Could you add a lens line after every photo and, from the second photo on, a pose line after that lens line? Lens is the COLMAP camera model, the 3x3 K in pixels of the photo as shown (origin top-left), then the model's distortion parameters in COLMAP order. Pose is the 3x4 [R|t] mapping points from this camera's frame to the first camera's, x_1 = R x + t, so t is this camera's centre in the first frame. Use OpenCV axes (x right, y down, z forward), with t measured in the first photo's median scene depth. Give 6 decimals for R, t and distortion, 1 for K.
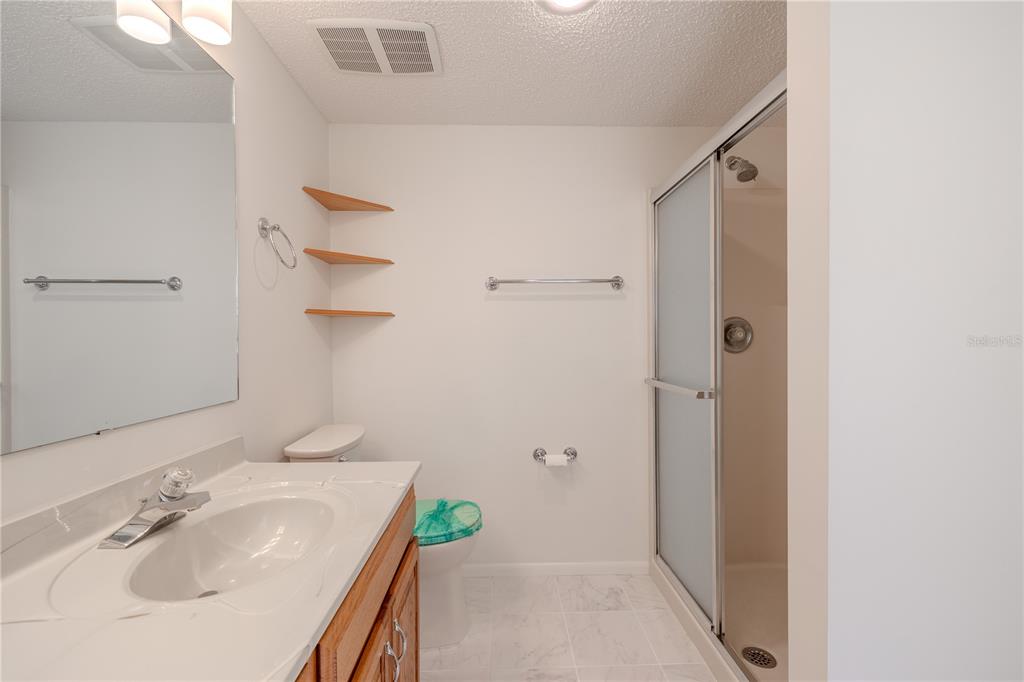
lens RADIAL K [[446.2, 0, 514.7], [0, 446.2, 347.1], [0, 0, 1]] dist [0.003401, 0.000315]
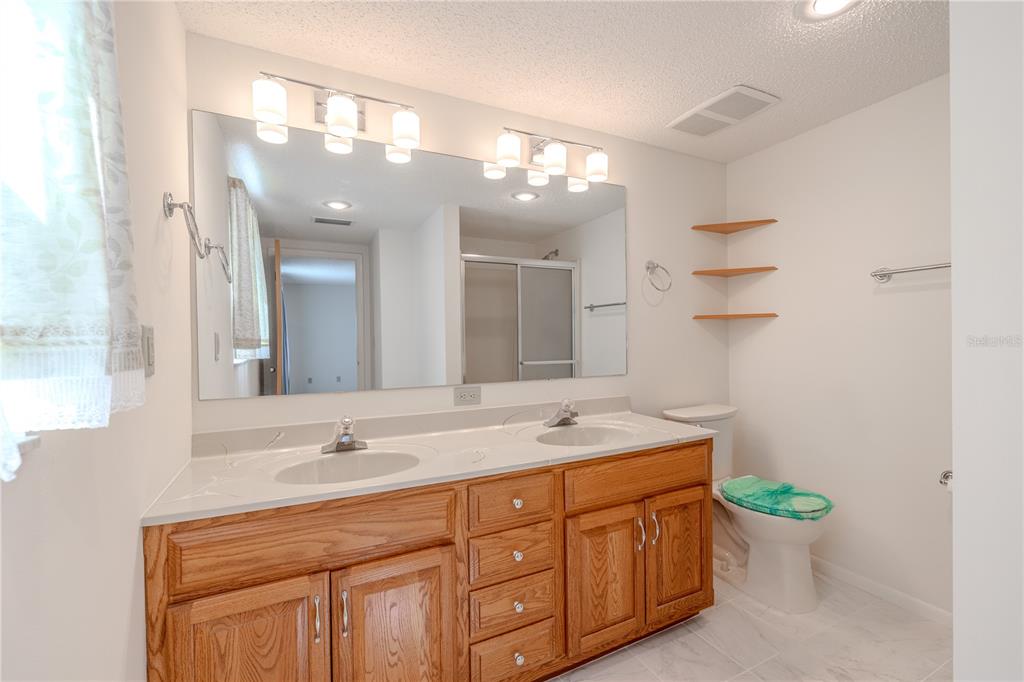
lens RADIAL K [[446.2, 0, 510.3], [0, 446.2, 341.7], [0, 0, 1]] dist [0.003401, 0.000315]
pose [[0.416658, 0.002461, -0.909060, 0.534140], [-0.006706, 0.999977, -0.000367, -0.001596], [0.909038, 0.006249, 0.416666, -0.076688]]
